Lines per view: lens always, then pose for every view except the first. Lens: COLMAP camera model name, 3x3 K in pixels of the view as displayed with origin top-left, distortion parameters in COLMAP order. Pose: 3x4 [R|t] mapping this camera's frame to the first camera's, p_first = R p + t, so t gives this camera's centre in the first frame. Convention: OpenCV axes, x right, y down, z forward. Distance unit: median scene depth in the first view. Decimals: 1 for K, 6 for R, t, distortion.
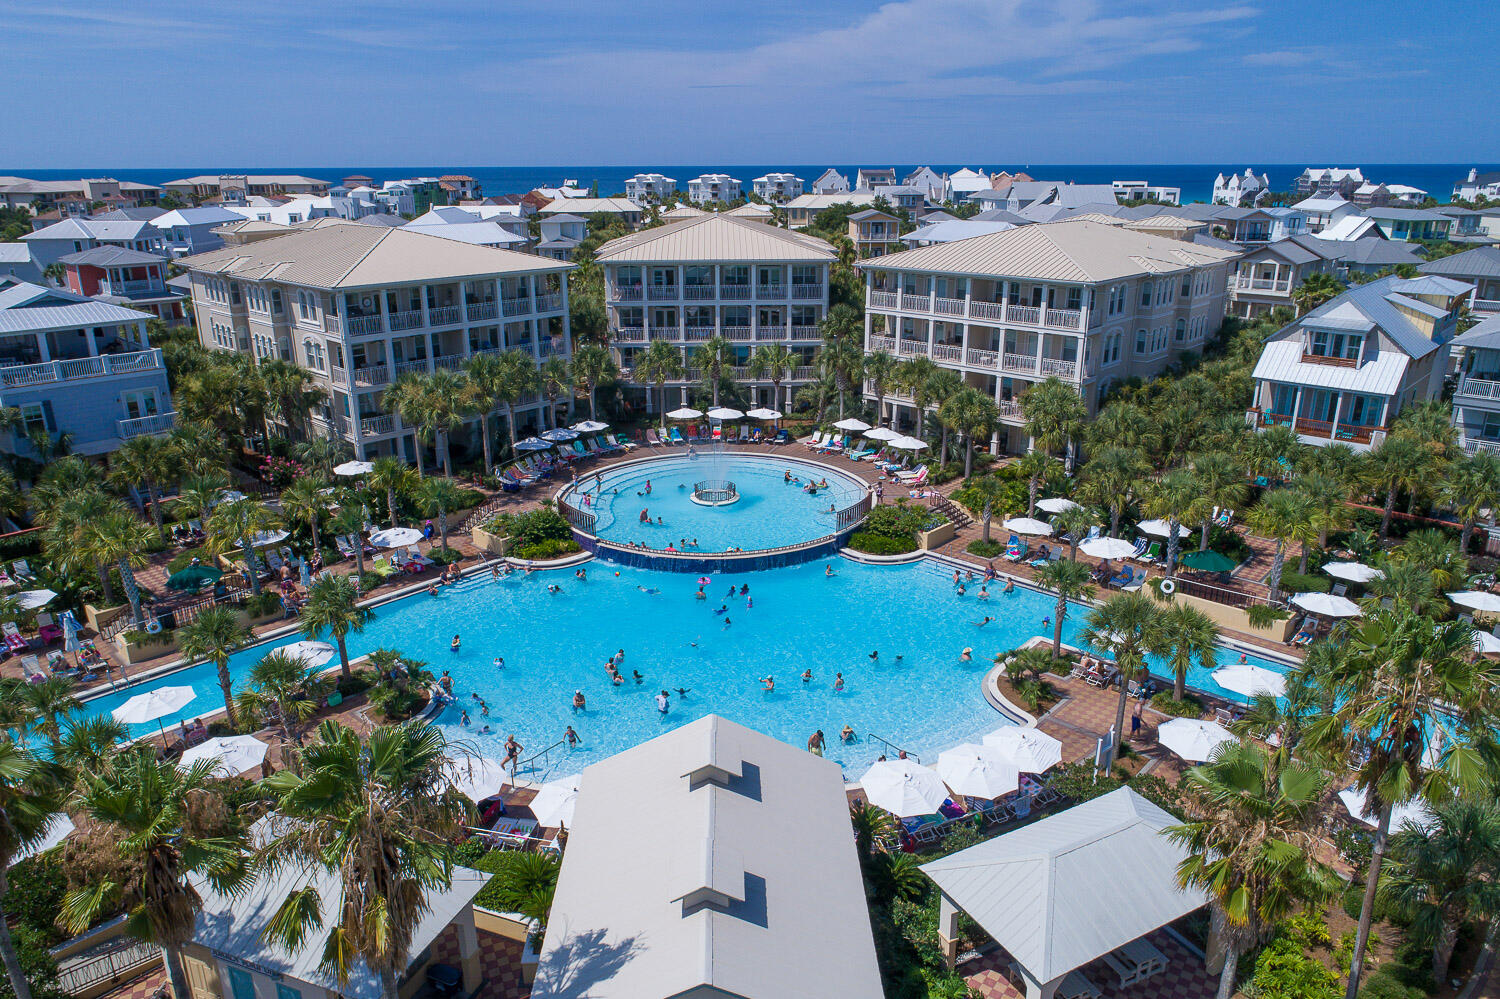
lens RADIAL K [[1013.8, 0, 750.0], [0, 1013.8, 499.5], [0, 0, 1]] dist [-0.004153, 0.004995]
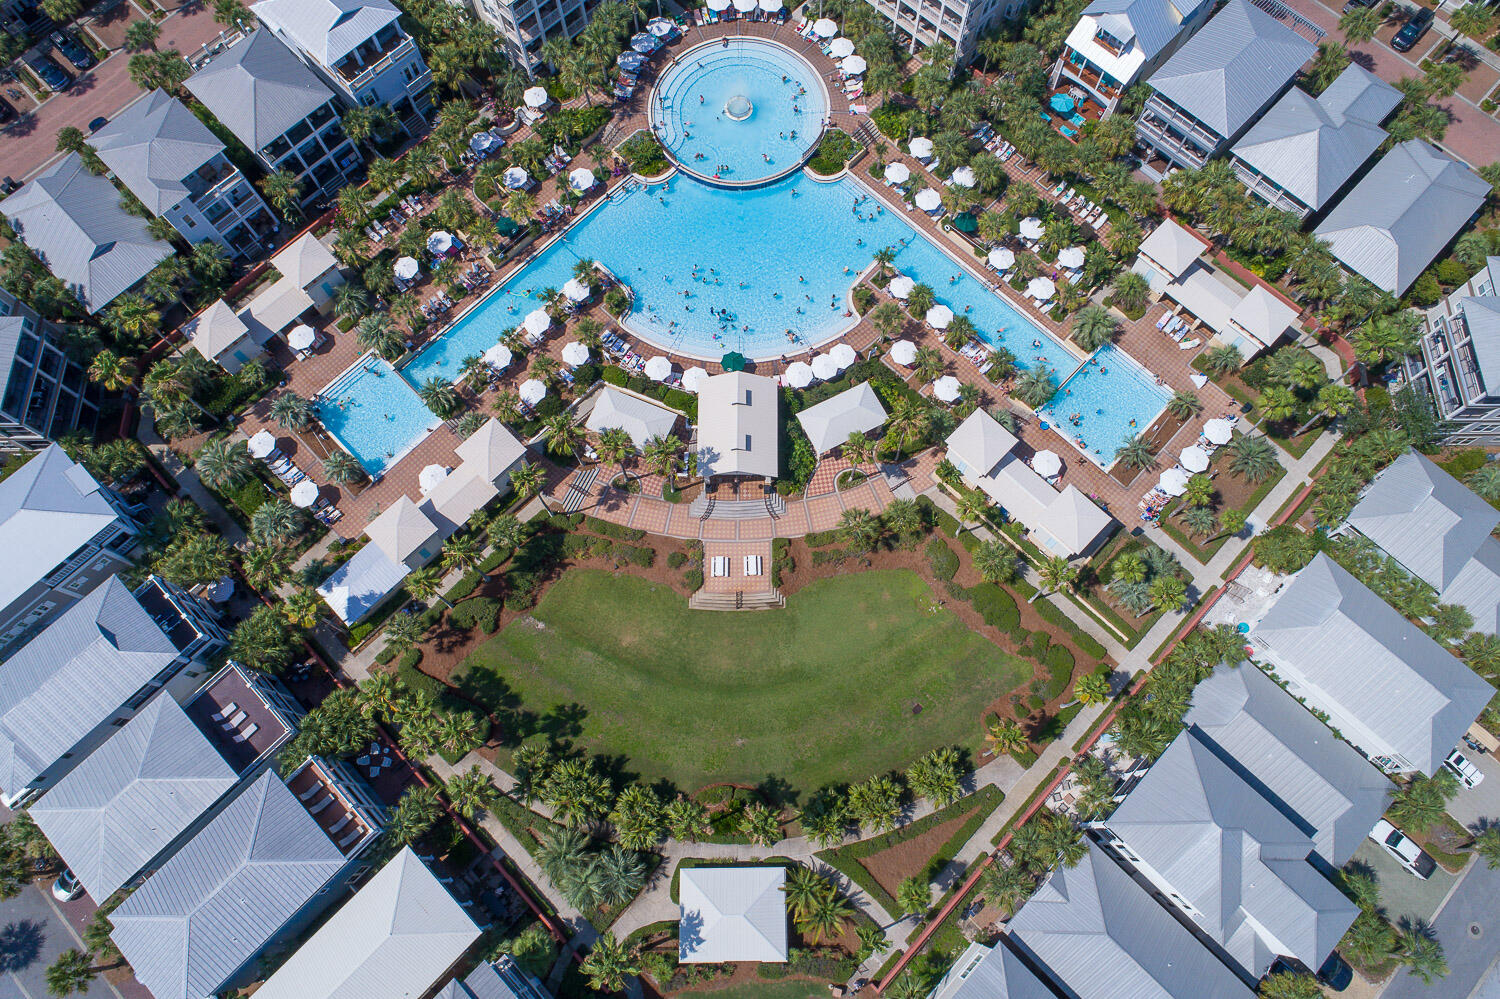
lens RADIAL K [[1013.8, 0, 750.0], [0, 1013.8, 499.5], [0, 0, 1]] dist [-0.004153, 0.004995]
pose [[0.999545, 0.022212, -0.020417, 0.035386], [0.002707, 0.607999, 0.793933, -0.966660], [0.030049, -0.793627, 0.607662, -0.597710]]
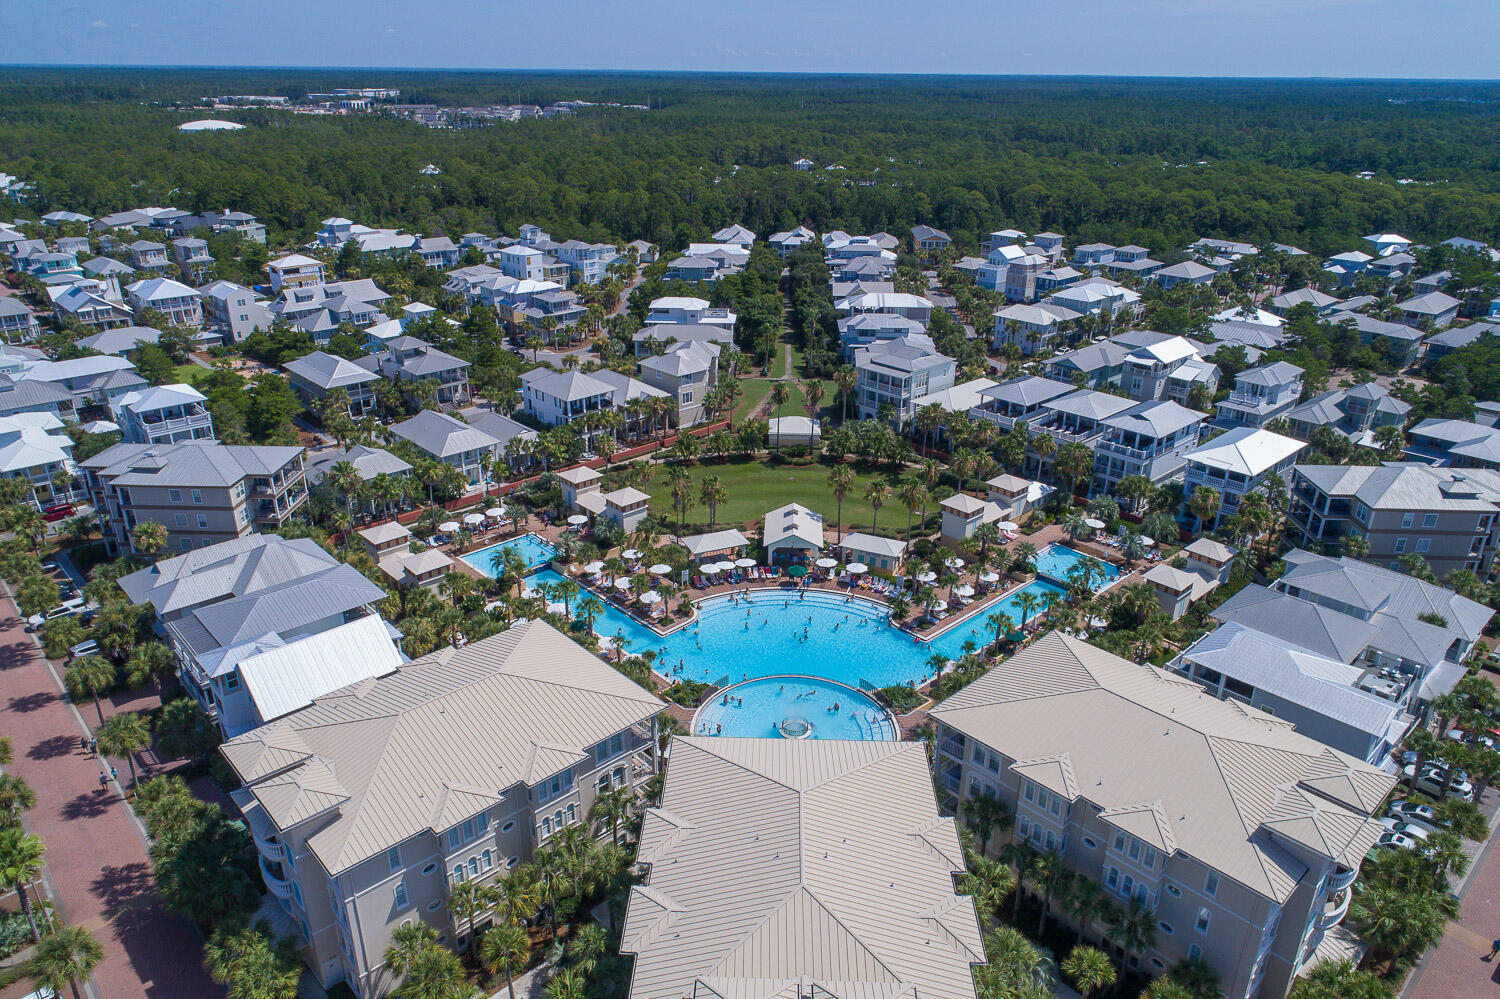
lens RADIAL K [[1013.8, 0, 750.0], [0, 1013.8, 499.5], [0, 0, 1]] dist [-0.004153, 0.004995]
pose [[-0.997955, -0.028739, 0.057087, -0.042921], [0.016295, 0.749274, 0.662060, -1.255308], [-0.061801, 0.661636, -0.747274, 1.879670]]
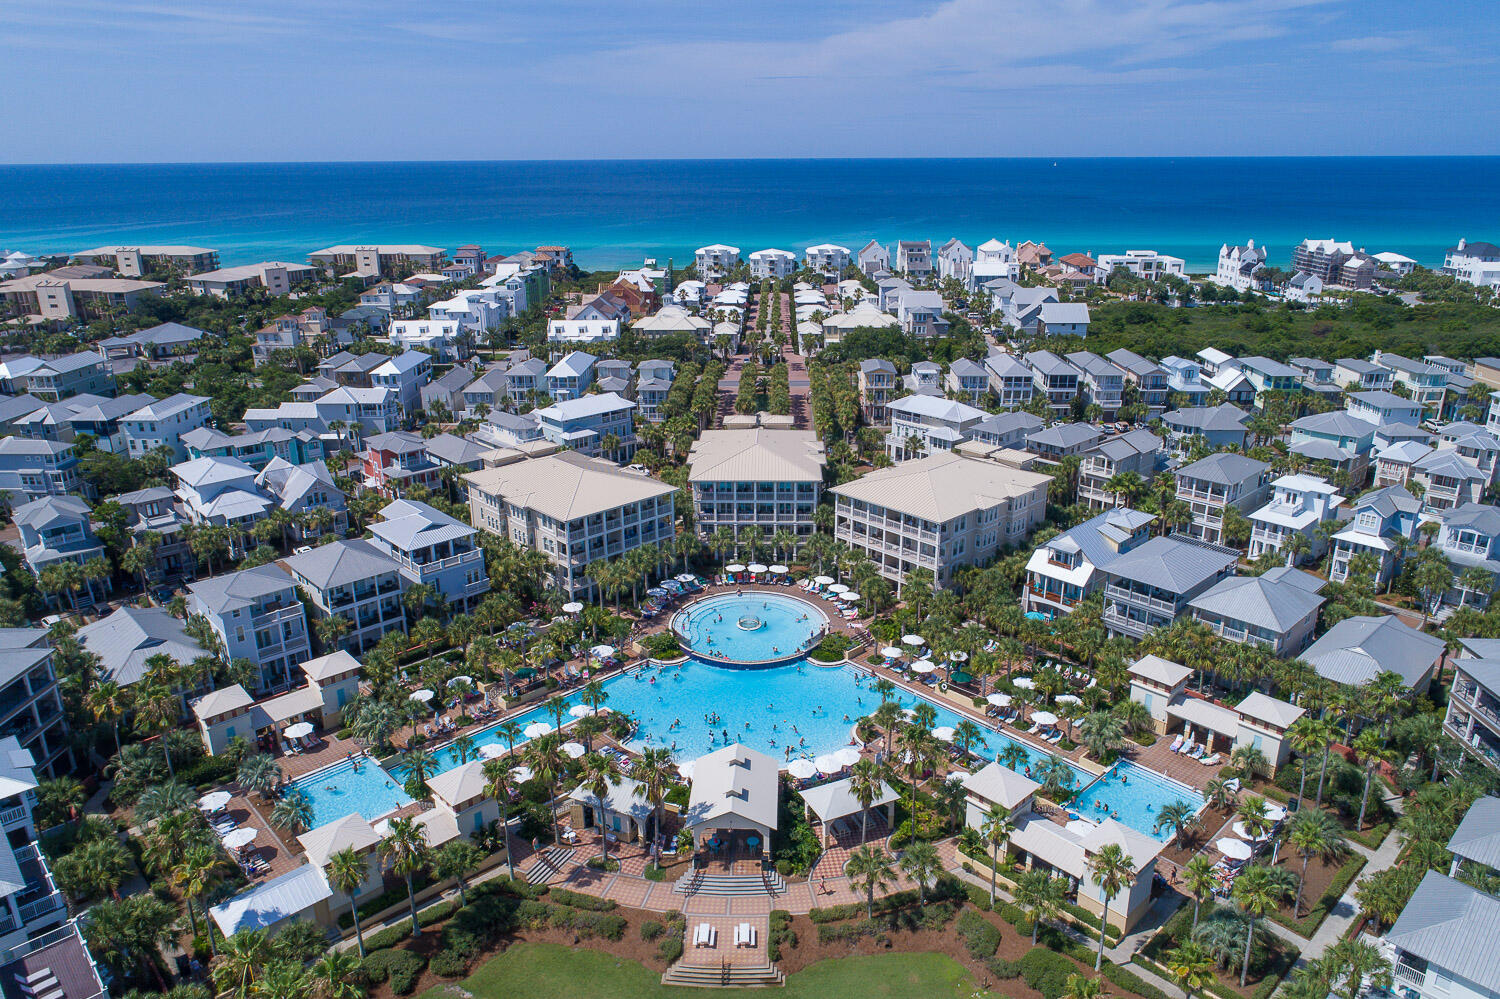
lens RADIAL K [[1013.8, 0, 750.0], [0, 1013.8, 499.5], [0, 0, 1]] dist [-0.004153, 0.004995]
pose [[0.998085, 0.017804, -0.059246, 0.079278], [-0.017330, 0.999814, 0.008513, -0.259354], [0.059387, -0.007470, 0.998207, -0.968156]]
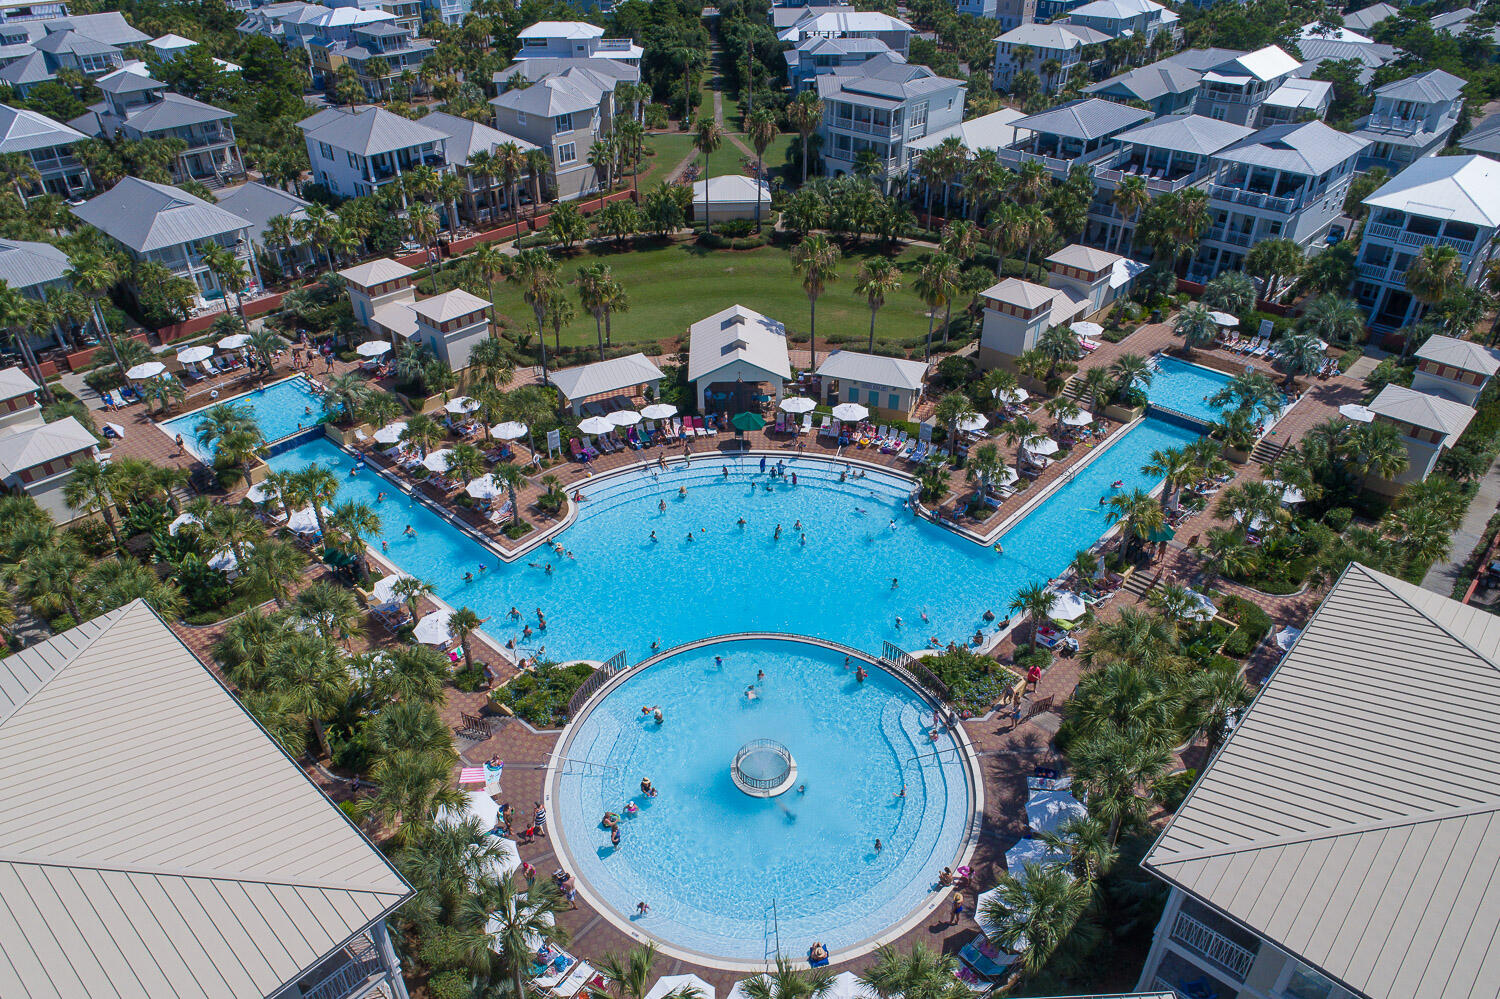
lens RADIAL K [[1013.8, 0, 750.0], [0, 1013.8, 499.5], [0, 0, 1]] dist [-0.004153, 0.004995]
pose [[-0.999919, 0.012678, -0.001113, -0.025568], [0.006950, 0.617176, 0.786795, -0.695783], [0.010662, 0.786723, -0.617214, 1.273154]]
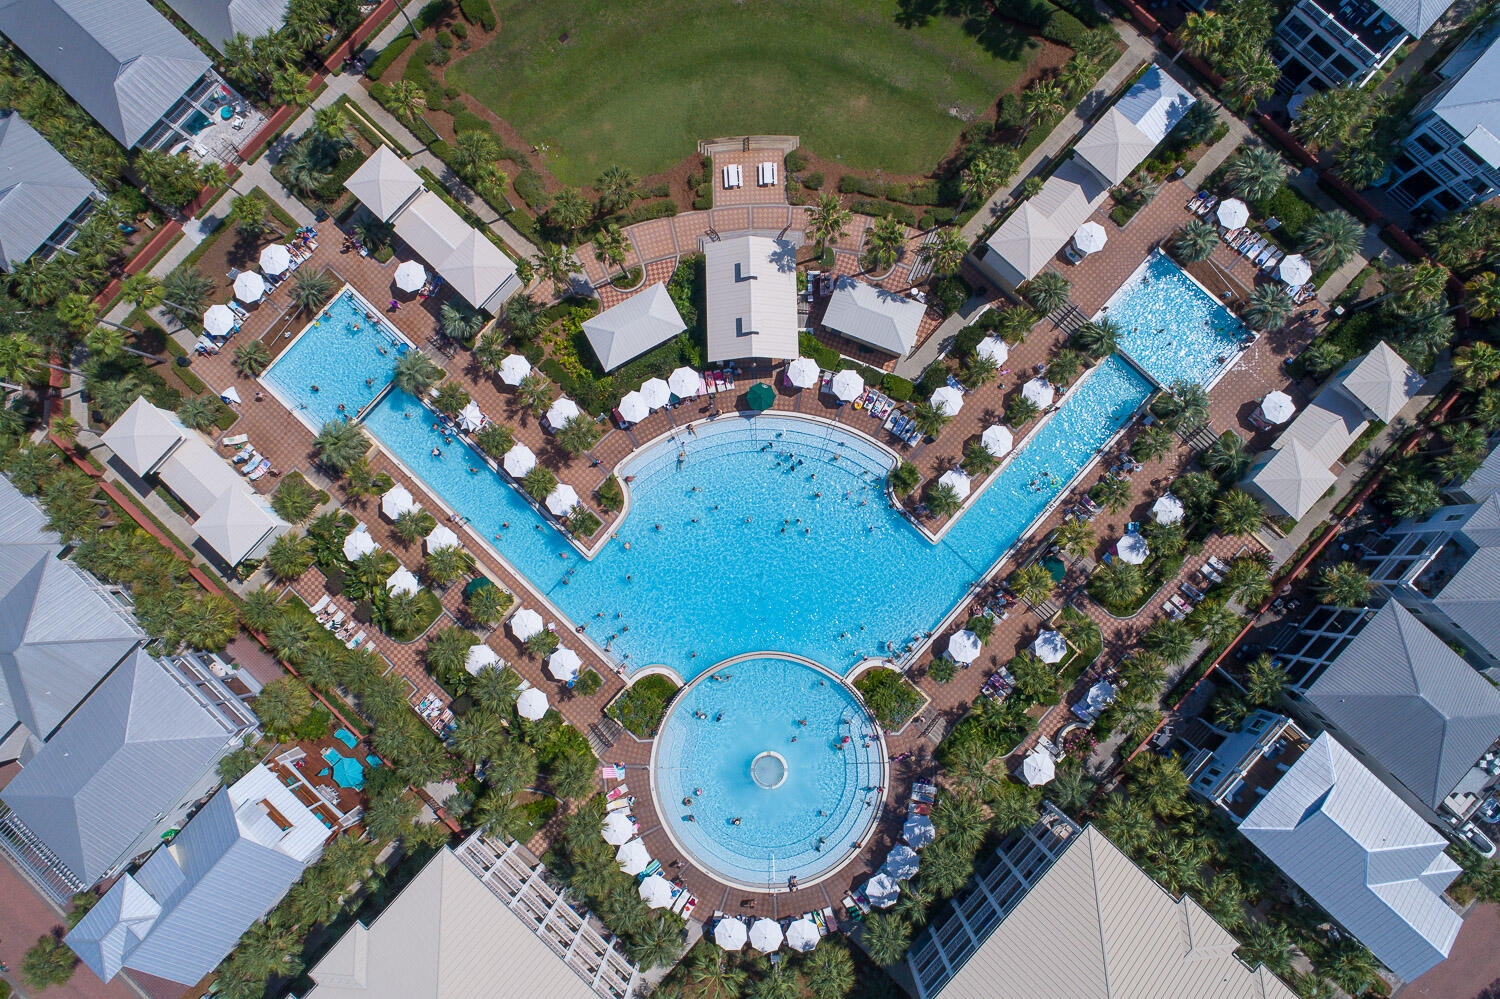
lens RADIAL K [[1013.8, 0, 750.0], [0, 1013.8, 499.5], [0, 0, 1]] dist [-0.004153, 0.004995]
pose [[-0.999796, 0.006462, 0.019114, -0.035944], [0.016850, -0.253641, 0.967152, -1.186272], [0.011098, 0.967277, 0.253481, 0.302891]]
